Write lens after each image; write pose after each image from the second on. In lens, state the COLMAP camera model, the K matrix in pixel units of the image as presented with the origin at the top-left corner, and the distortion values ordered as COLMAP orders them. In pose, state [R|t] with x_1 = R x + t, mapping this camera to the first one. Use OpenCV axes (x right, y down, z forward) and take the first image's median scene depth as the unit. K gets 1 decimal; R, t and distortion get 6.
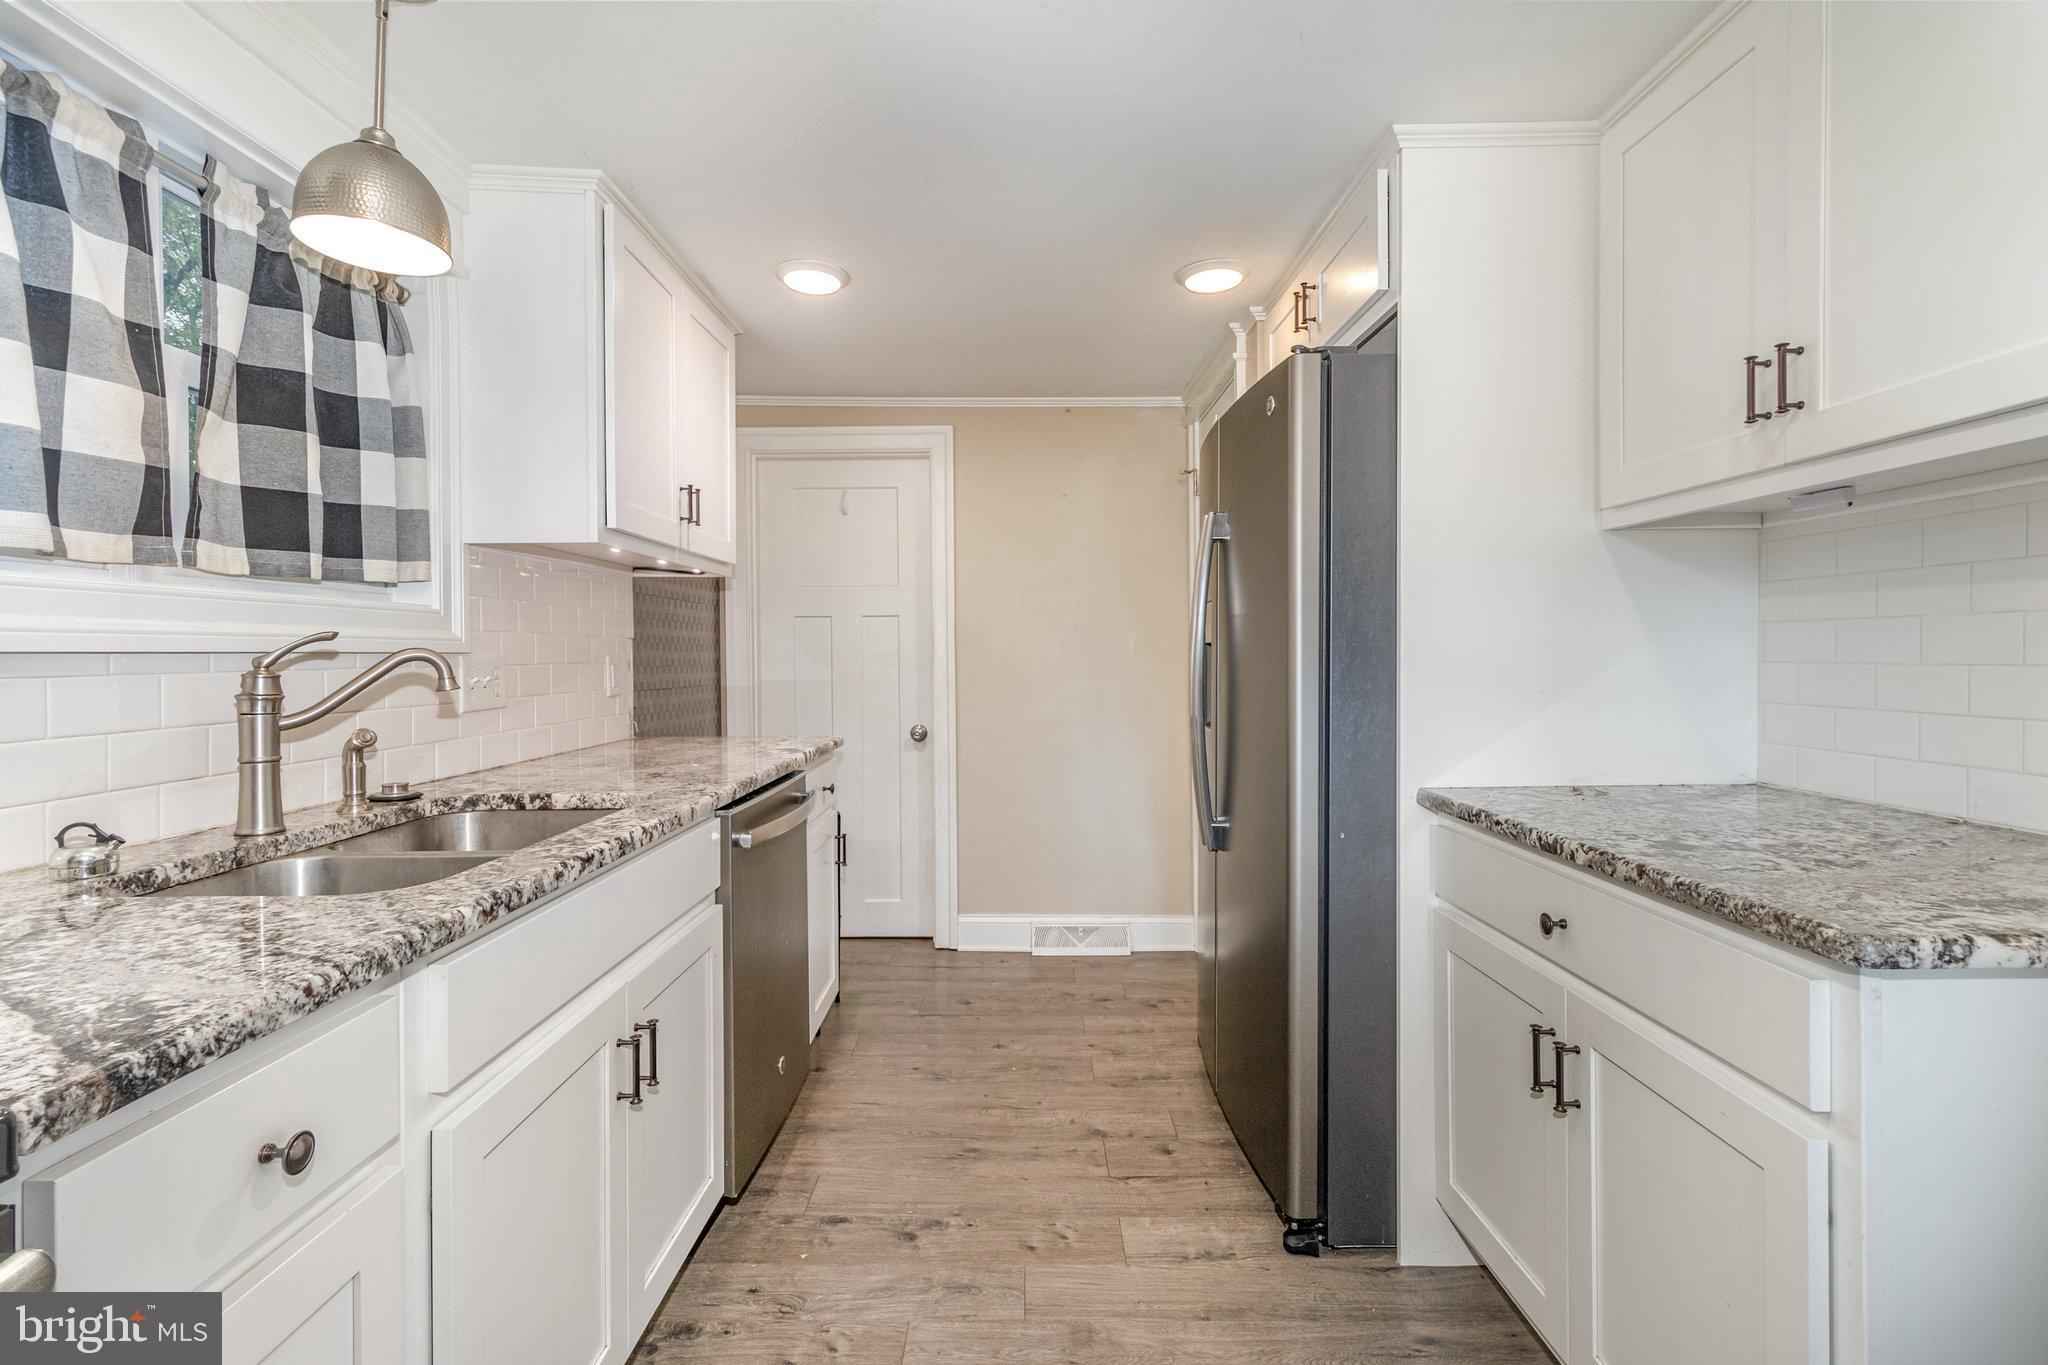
lens RADIAL K [[969.0, 0, 1025.8], [0, 969.0, 665.6], [0, 0, 1]] dist [0.000793, -0.000412]
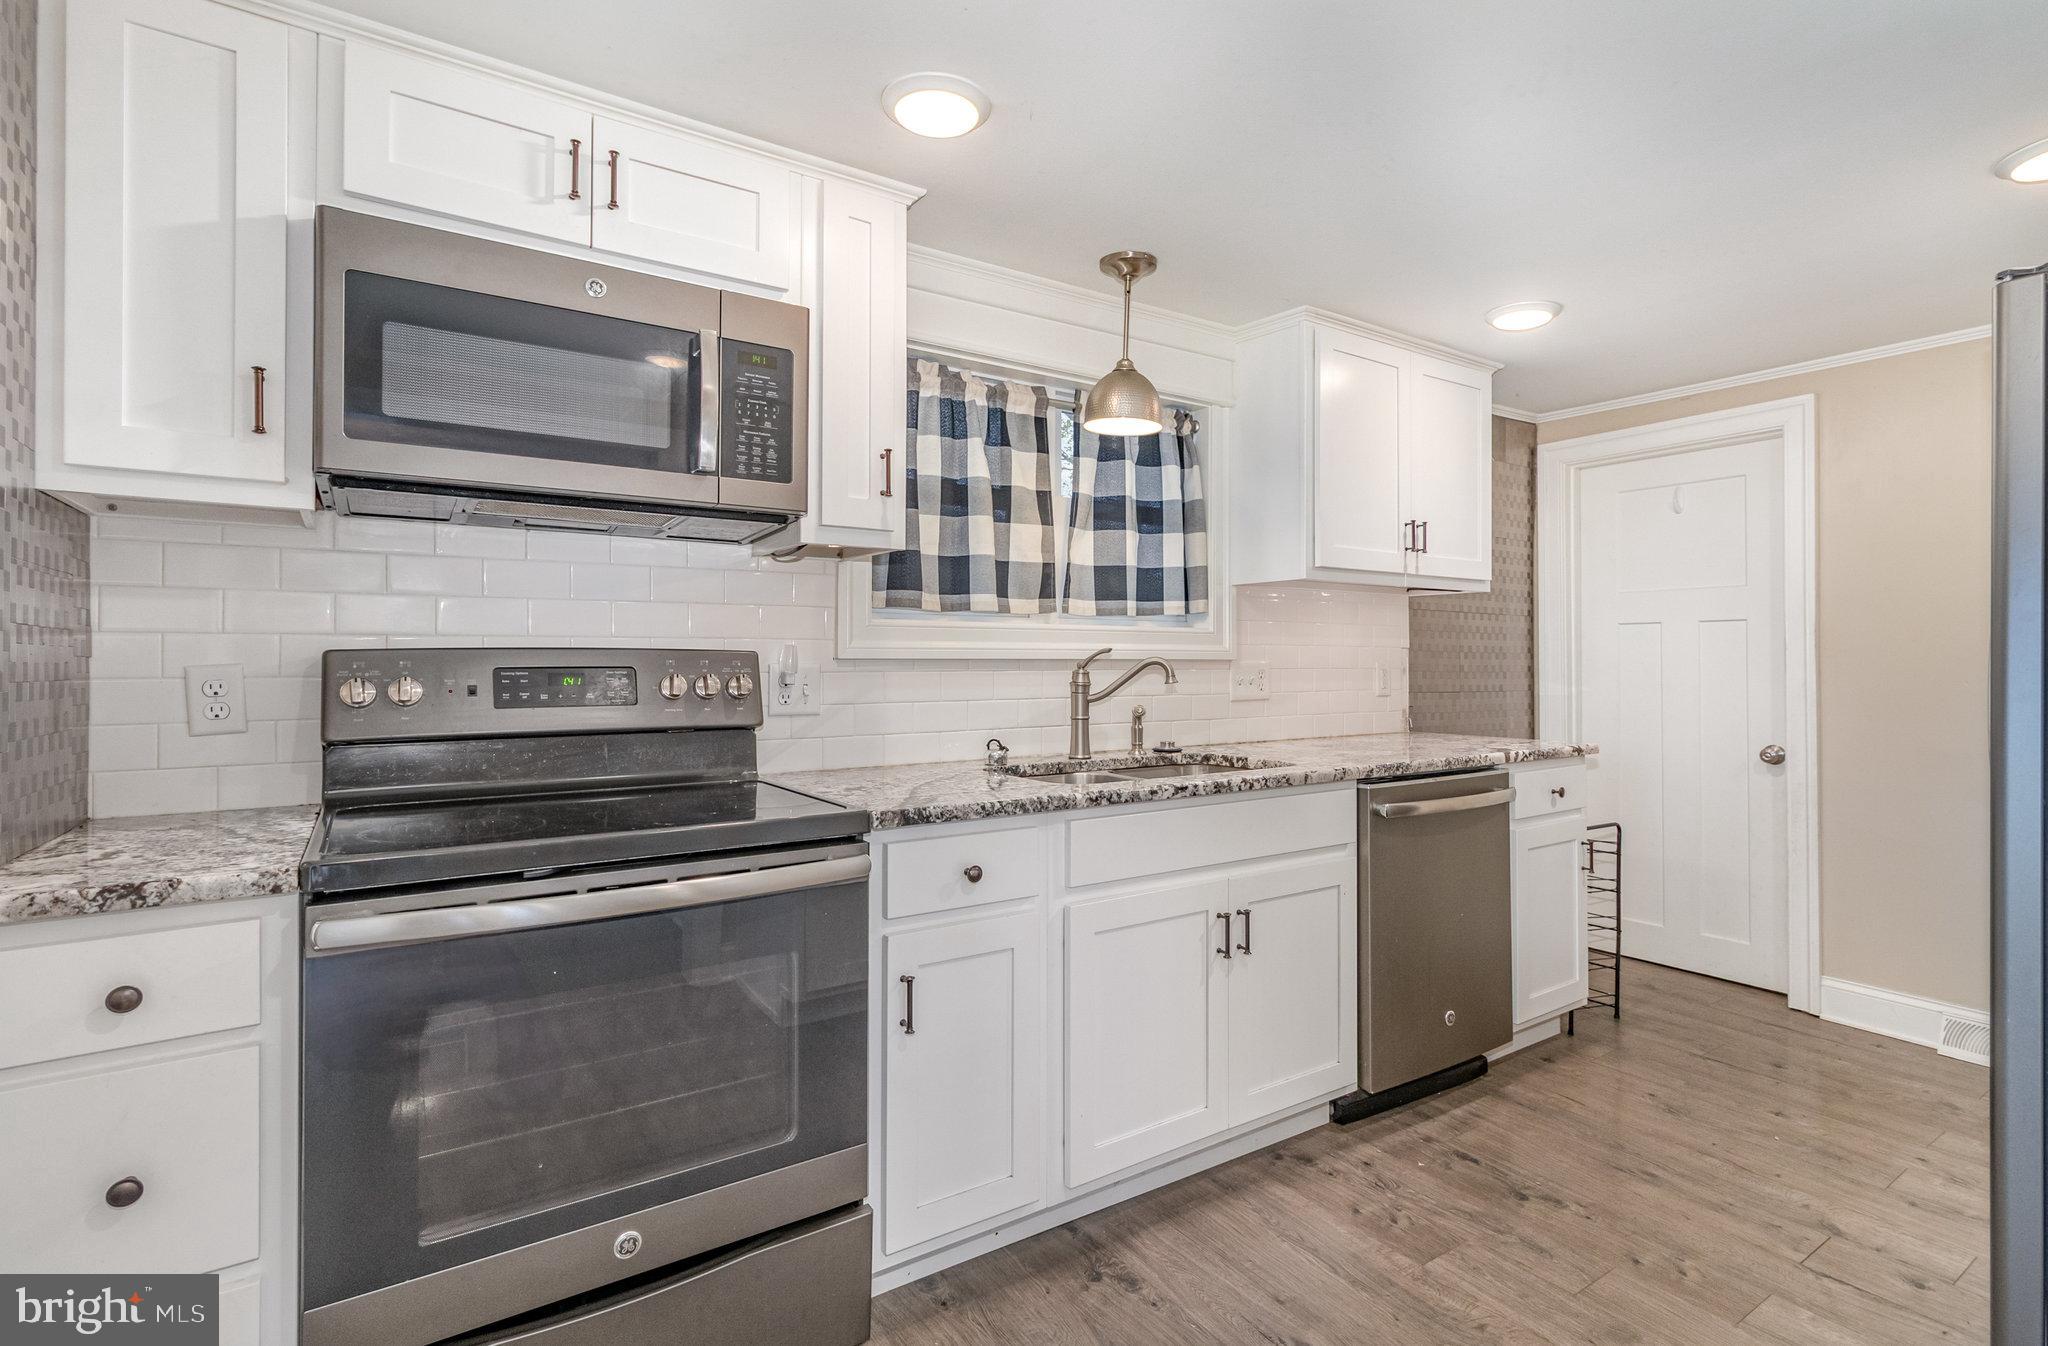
lens RADIAL K [[969.0, 0, 1028.3], [0, 969.0, 662.0], [0, 0, 1]] dist [0.000793, -0.000412]
pose [[0.570912, 0.010312, -0.820947, 0.592617], [-0.016233, 0.999867, 0.001270, -0.008689], [0.820851, 0.012601, 0.571003, -0.116757]]
